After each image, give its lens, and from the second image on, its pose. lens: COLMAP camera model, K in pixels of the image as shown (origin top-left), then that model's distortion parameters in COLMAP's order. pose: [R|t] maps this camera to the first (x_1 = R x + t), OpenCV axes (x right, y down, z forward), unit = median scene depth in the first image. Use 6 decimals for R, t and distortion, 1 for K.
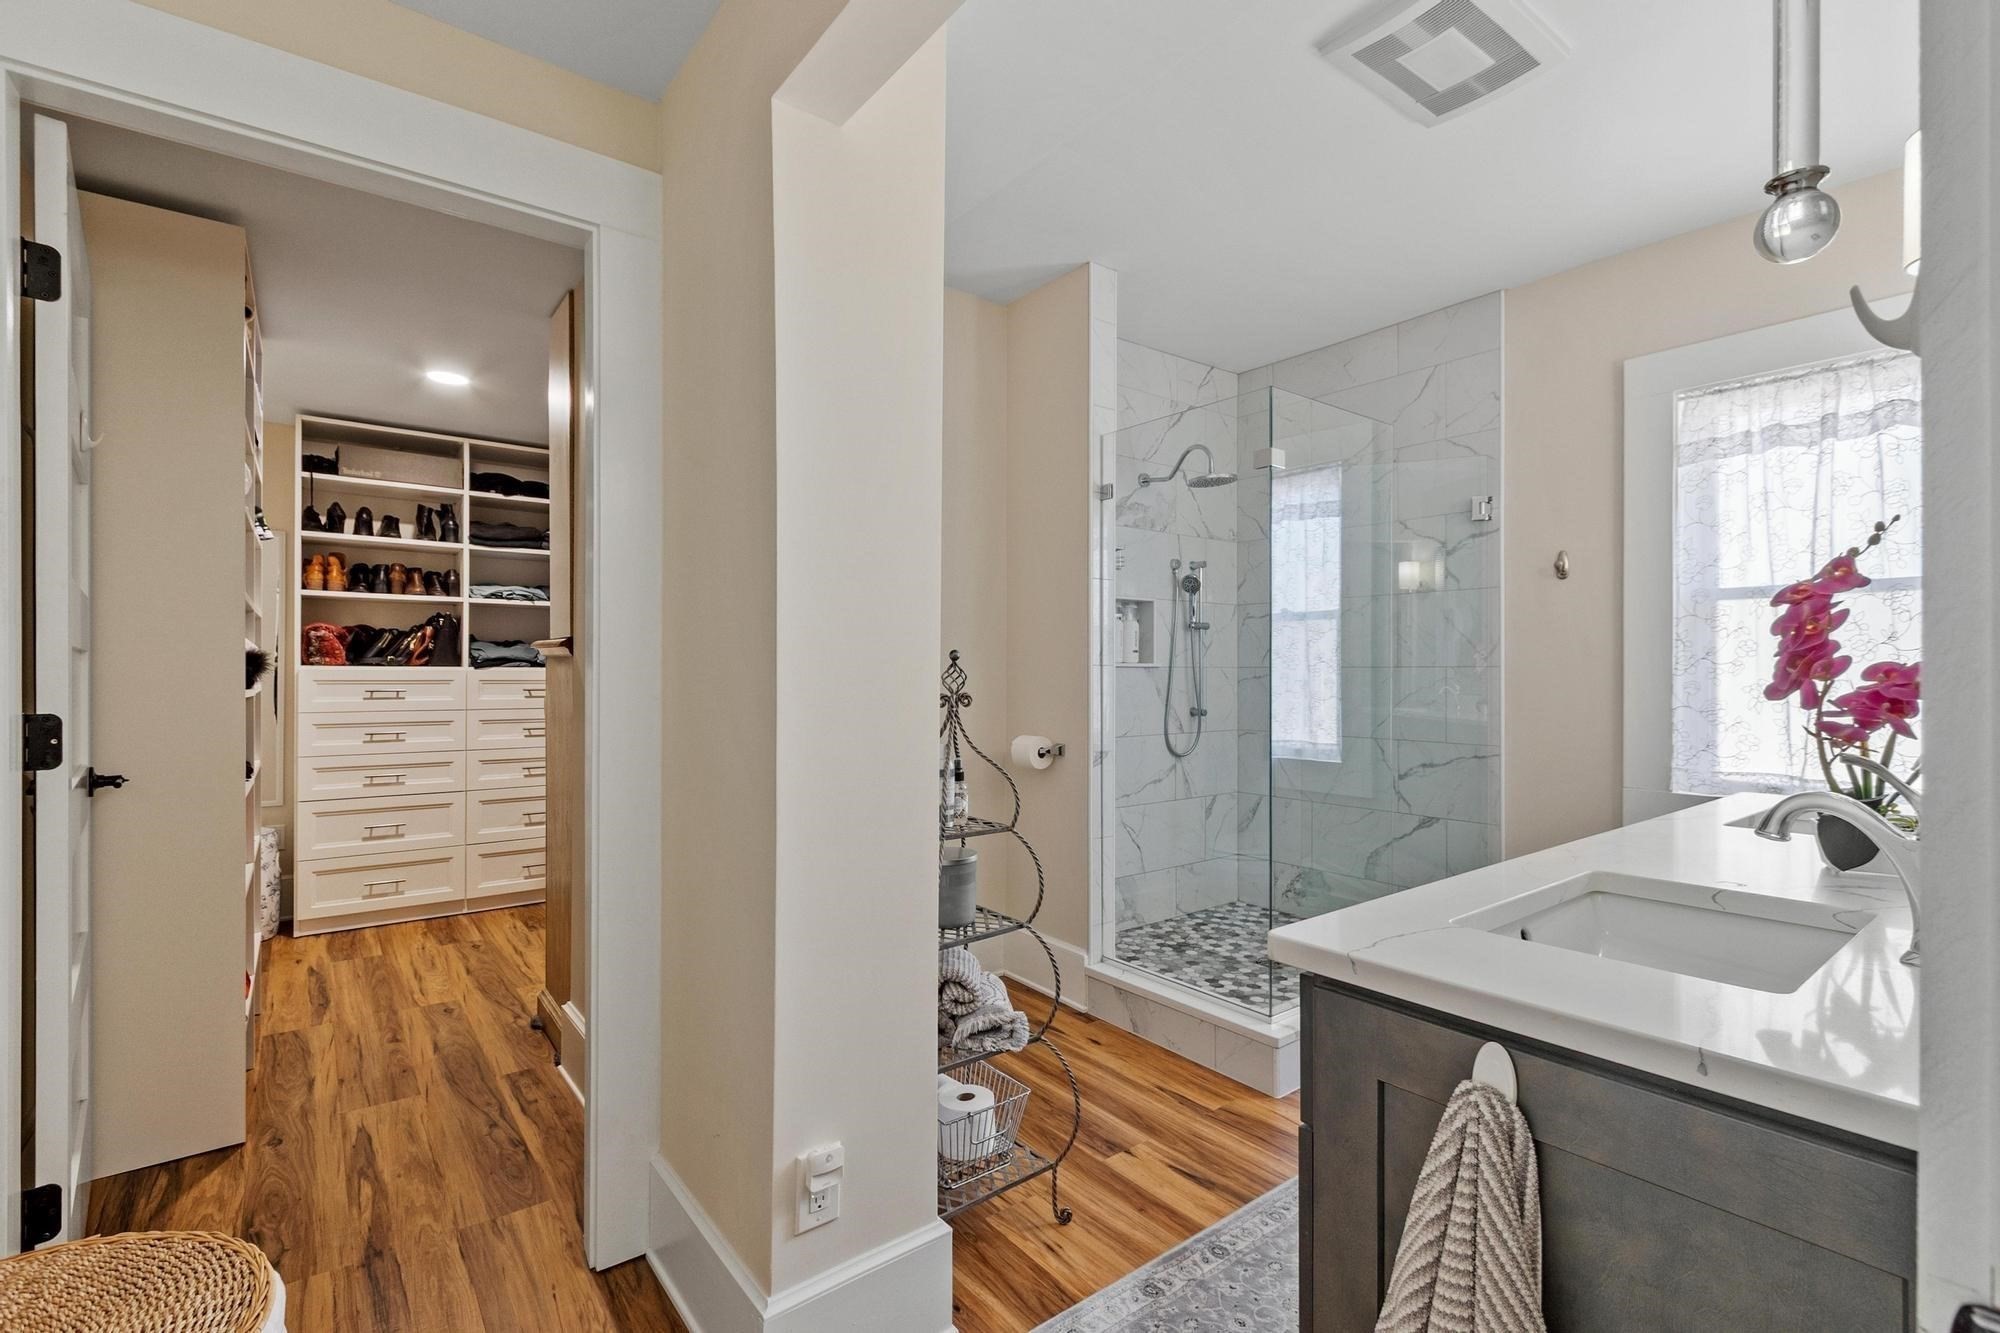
lens RADIAL K [[917.7, 0, 998.8], [0, 917.7, 671.5], [0, 0, 1]] dist [0.006631, -0.001037]
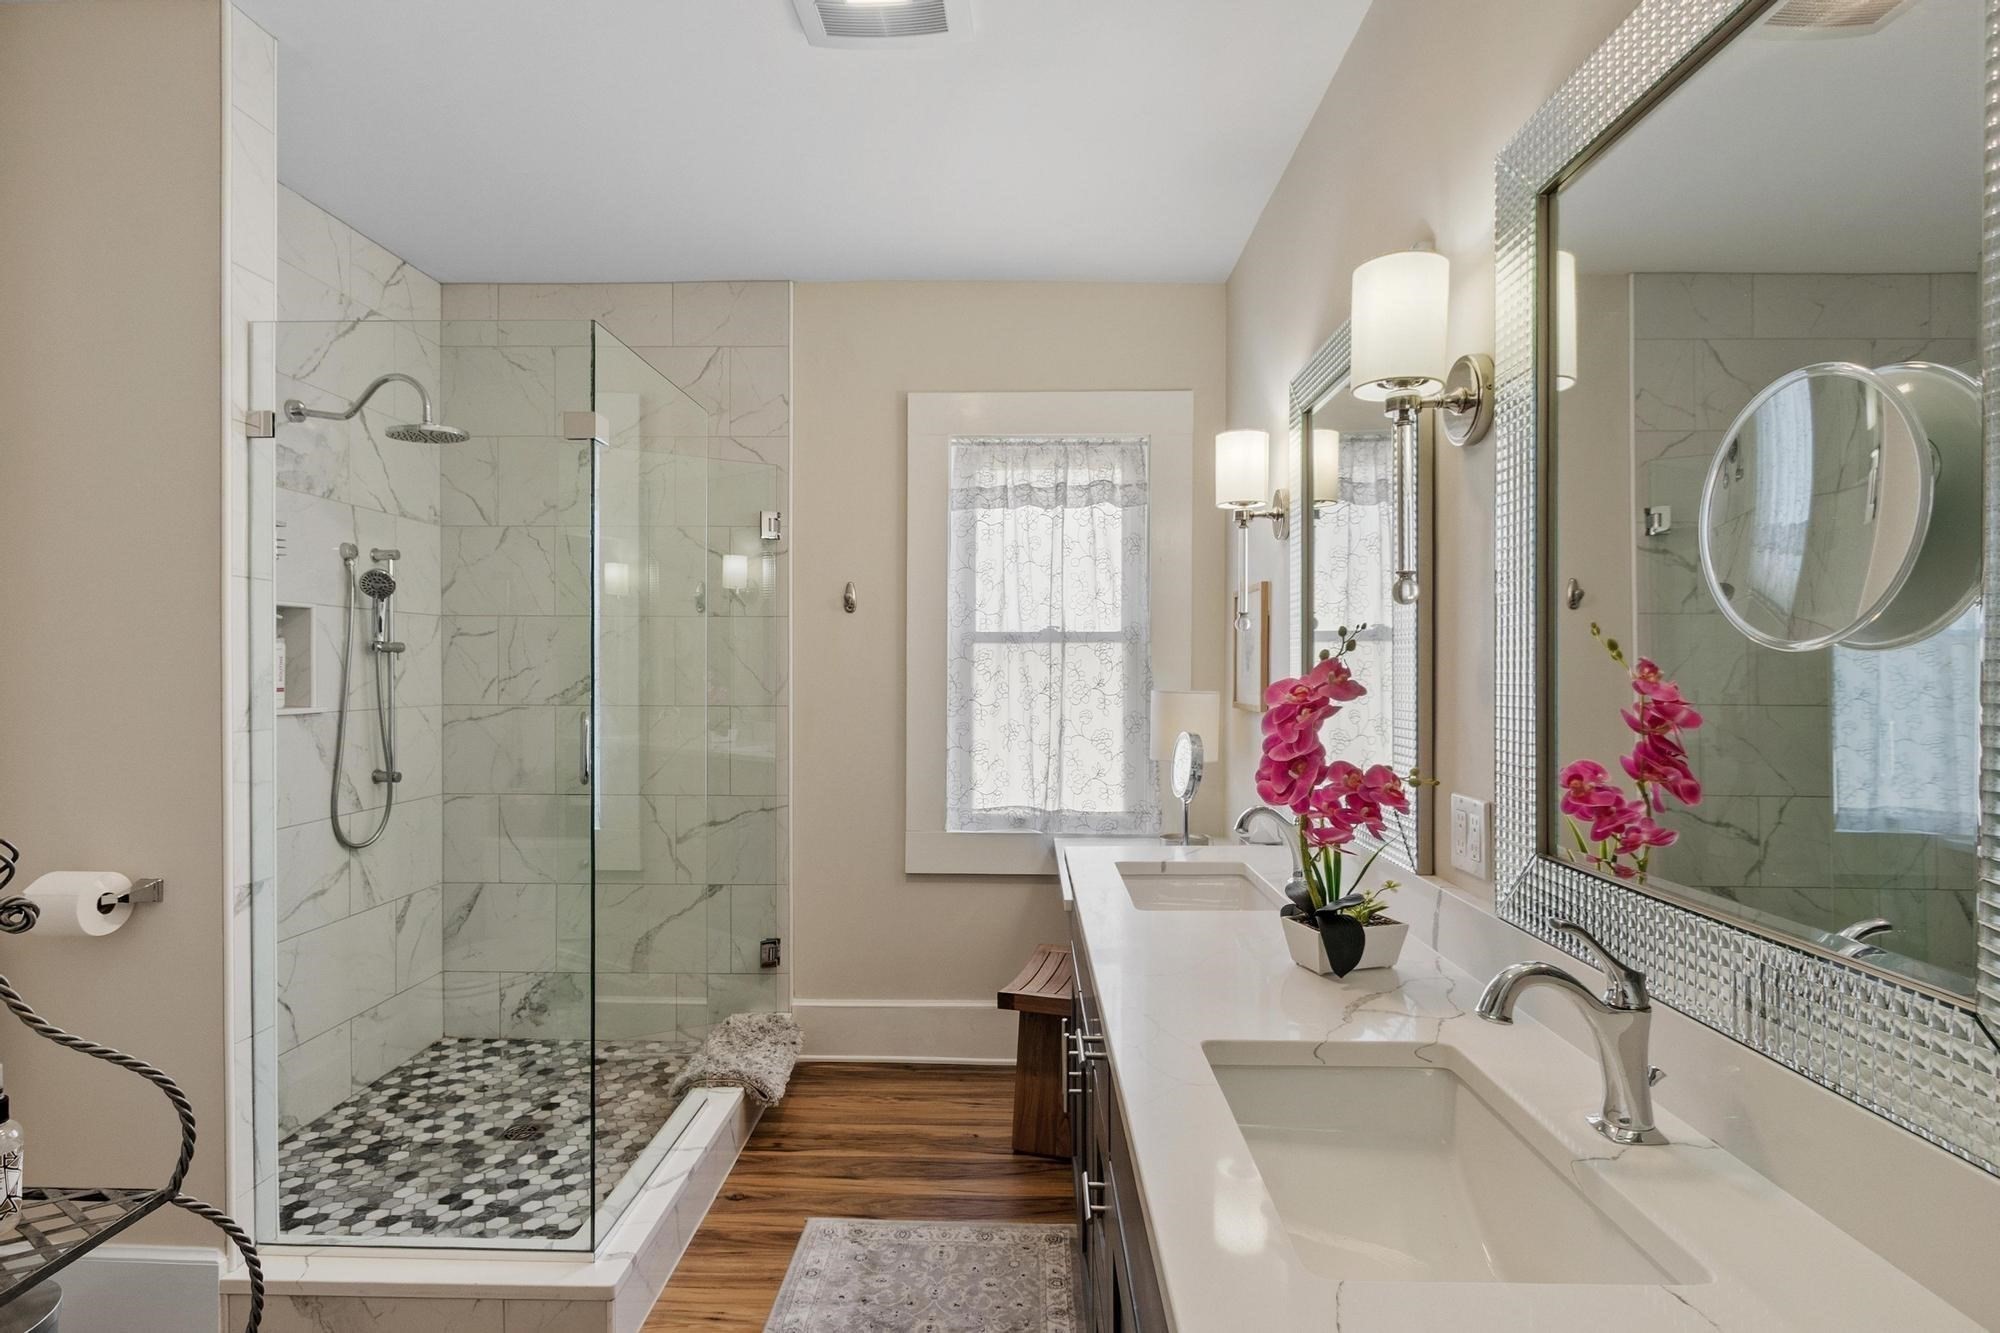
lens RADIAL K [[974.4, 0, 987.2], [0, 974.4, 672.6], [0, 0, 1]] dist [0.002828, -0.000952]
pose [[0.638715, -0.003833, 0.769434, -0.053259], [-0.007671, 0.999906, 0.011350, -0.046728], [-0.769405, -0.013152, 0.638626, 0.235709]]
